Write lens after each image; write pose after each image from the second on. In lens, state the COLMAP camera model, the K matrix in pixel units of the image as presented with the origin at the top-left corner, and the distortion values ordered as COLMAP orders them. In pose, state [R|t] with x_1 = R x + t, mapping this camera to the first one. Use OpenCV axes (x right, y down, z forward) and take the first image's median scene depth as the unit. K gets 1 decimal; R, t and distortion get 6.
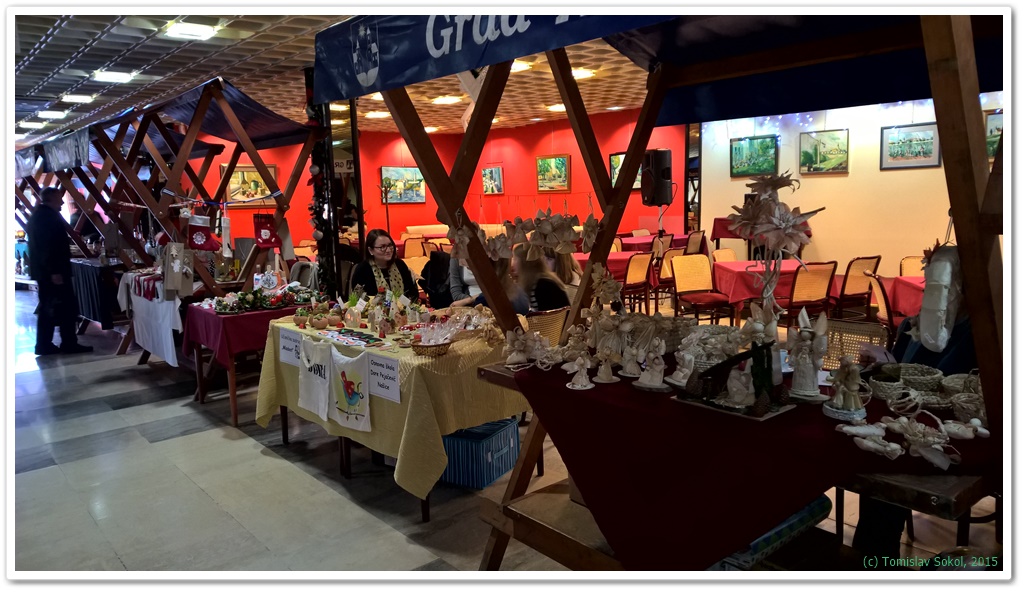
lens RADIAL K [[732.5, 0, 511.2], [0, 732.5, 297.9], [0, 0, 1]] dist [0.059441, -0.005201]
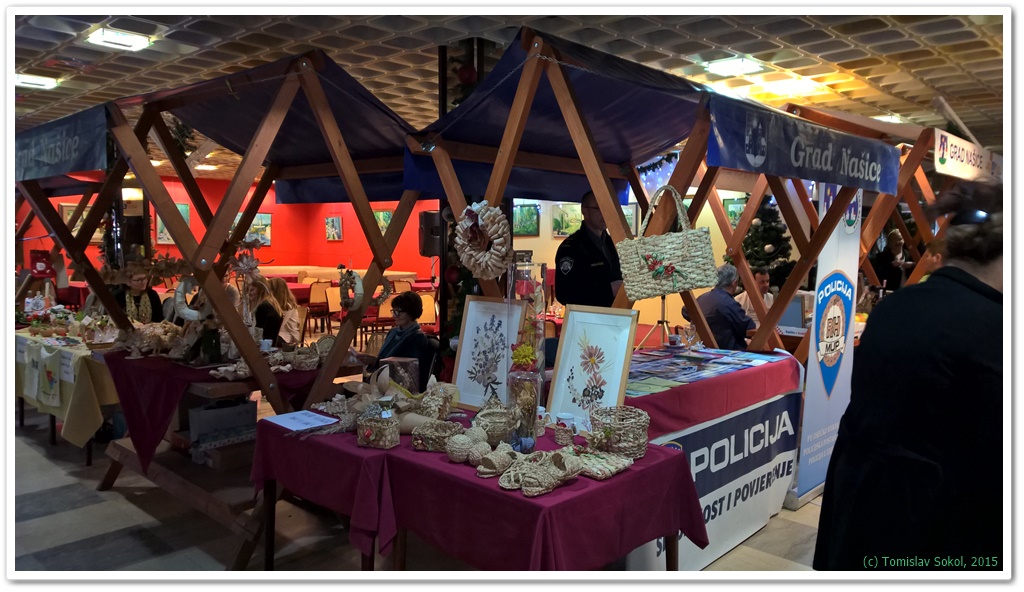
lens RADIAL K [[732.5, 0, 512.6], [0, 732.5, 293.2], [0, 0, 1]] dist [0.059441, -0.005201]
pose [[0.992562, 0.033866, 0.116932, 0.304843], [-0.025534, 0.997076, -0.072029, 0.028568], [-0.119030, 0.068507, 0.990524, -0.333480]]
